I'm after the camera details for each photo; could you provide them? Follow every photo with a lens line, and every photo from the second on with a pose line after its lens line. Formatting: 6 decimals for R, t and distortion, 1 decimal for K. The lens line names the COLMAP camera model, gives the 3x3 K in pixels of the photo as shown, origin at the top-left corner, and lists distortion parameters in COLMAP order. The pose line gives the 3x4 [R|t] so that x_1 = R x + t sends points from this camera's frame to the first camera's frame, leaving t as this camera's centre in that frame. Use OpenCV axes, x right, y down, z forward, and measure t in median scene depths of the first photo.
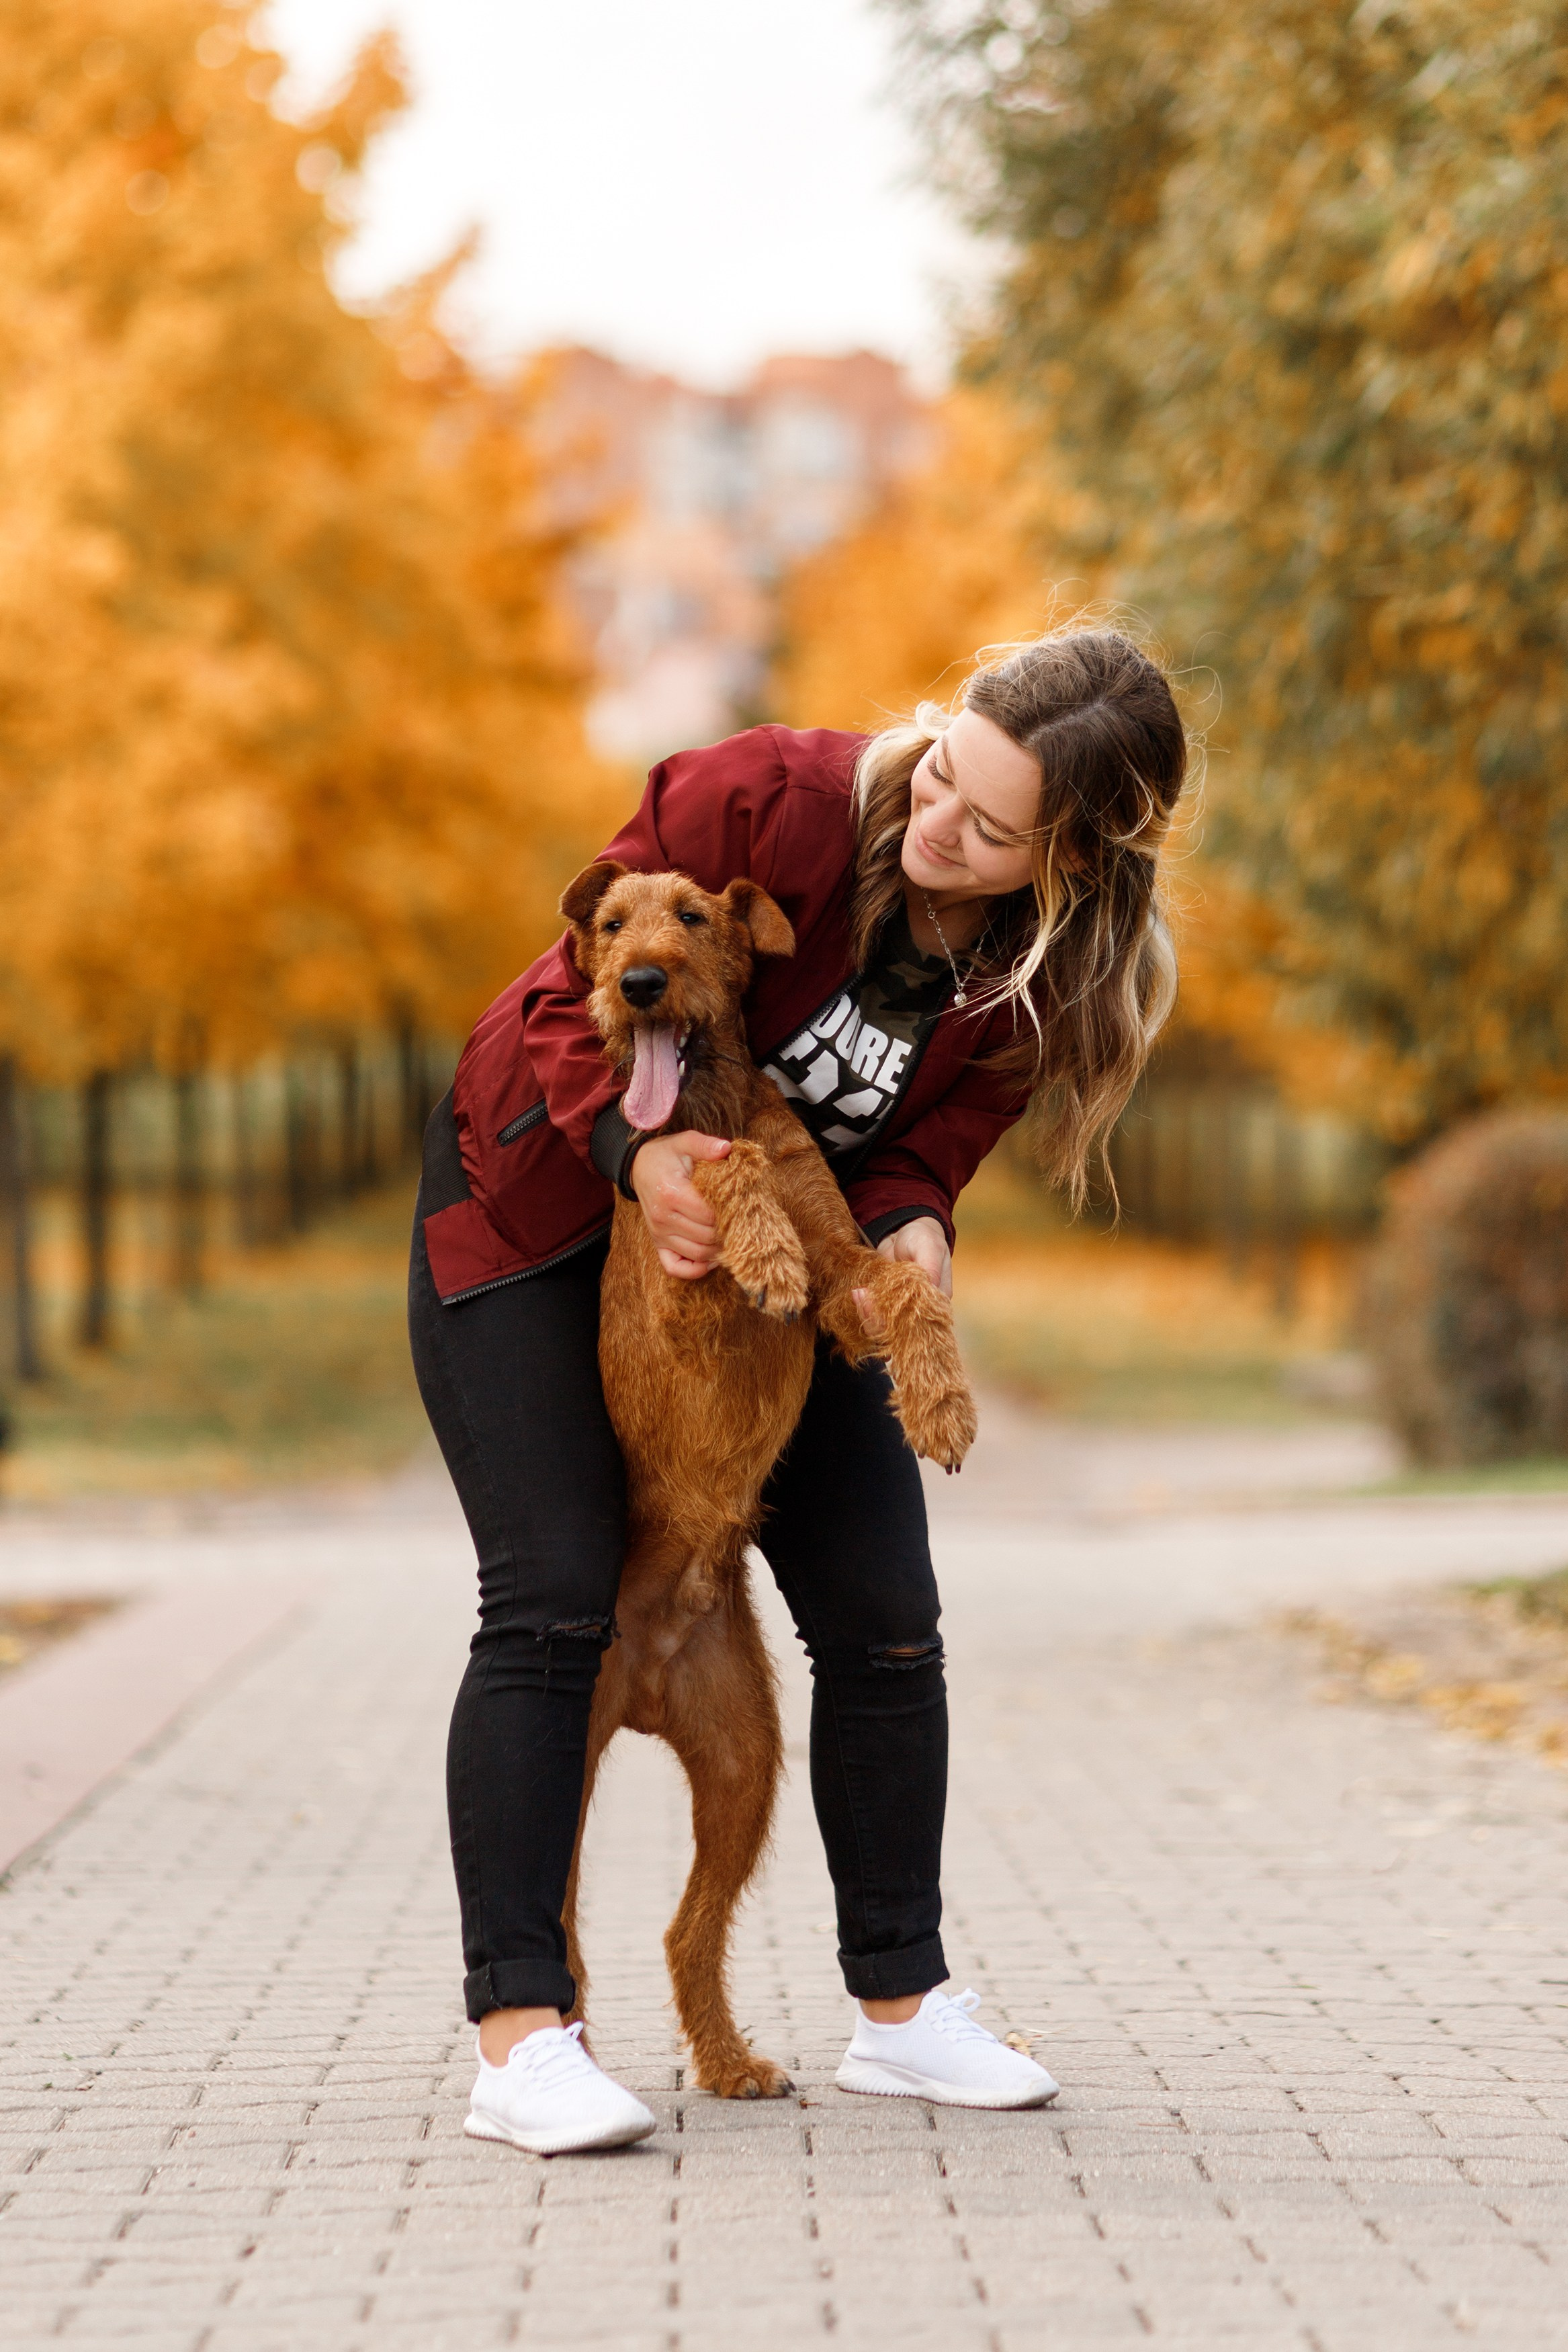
lens RADIAL K [[6787.4, 0, 878.1], [0, 6787.4, 1170.7], [0, 0, 1]] dist [0.658121, 0.000000]
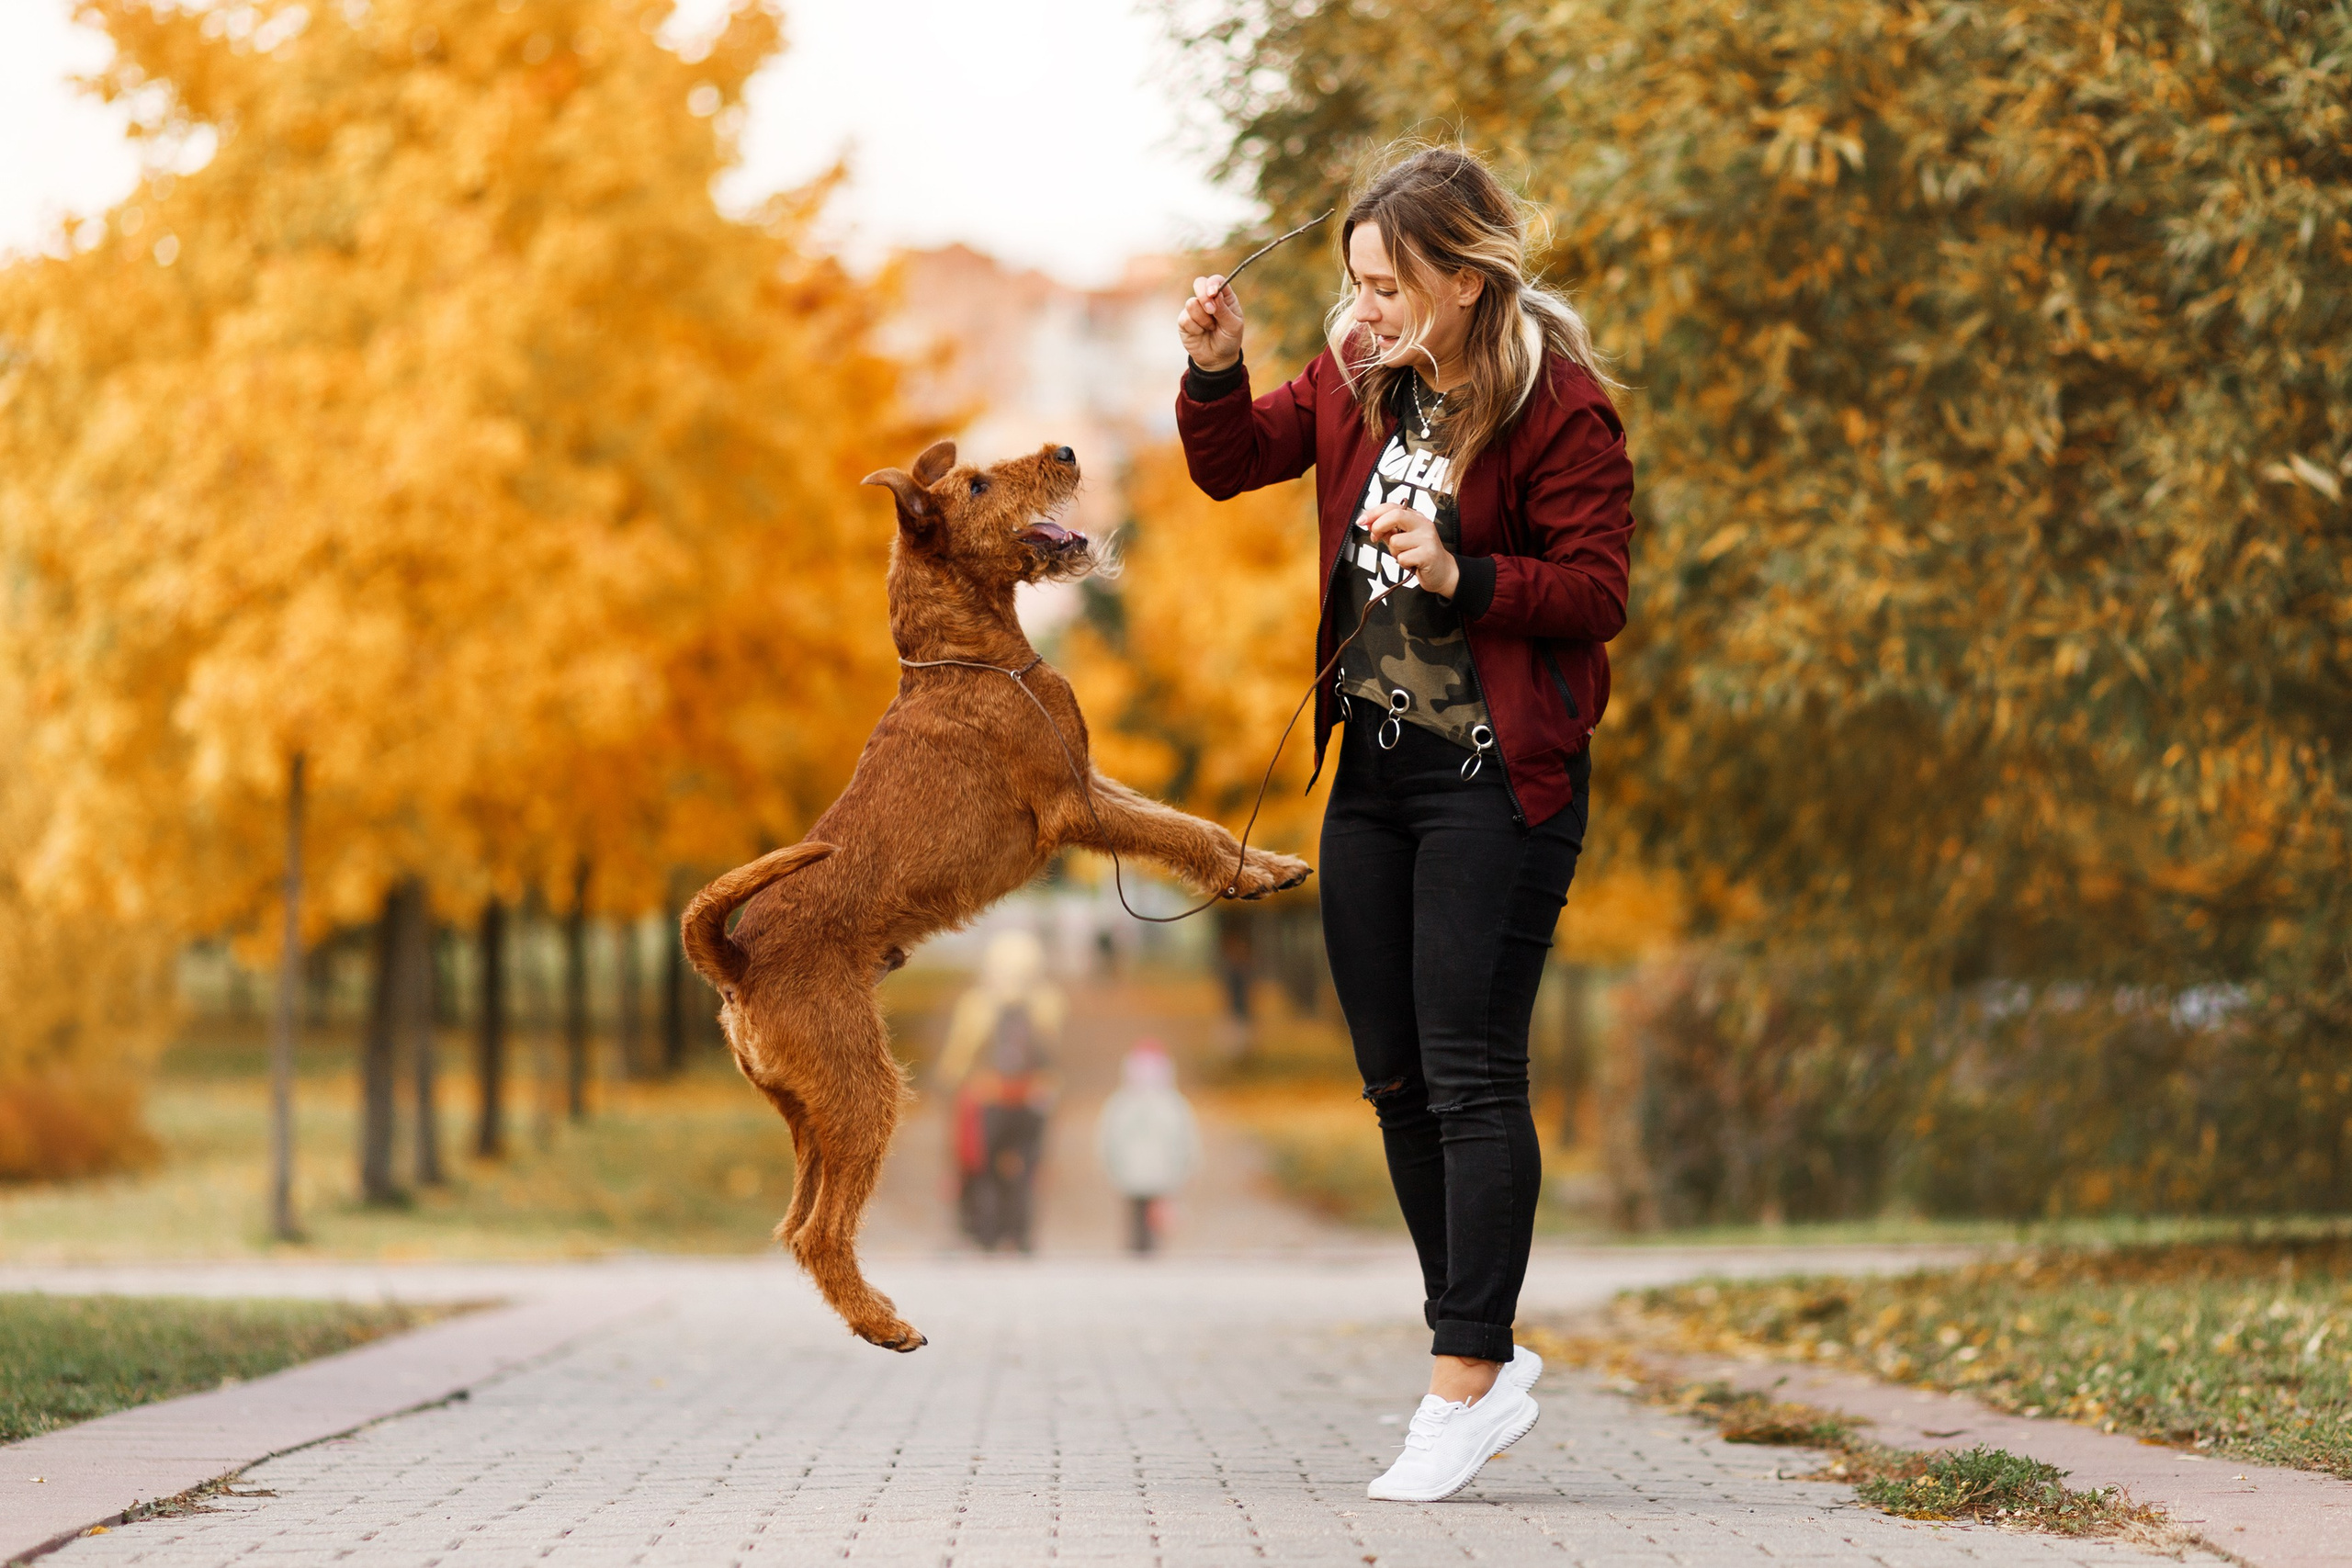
lens RADIAL K [[6787.7, 0, 1185.4], [0, 6787.7, 892.5], [0, 0, 1]] dist [0.658121, 0.000000]
pose [[0.999873, 0.009972, -0.012406, 0.012912], [-0.010271, 0.999653, -0.024262, 0.010114], [0.012160, 0.024386, 0.999629, -0.115406]]
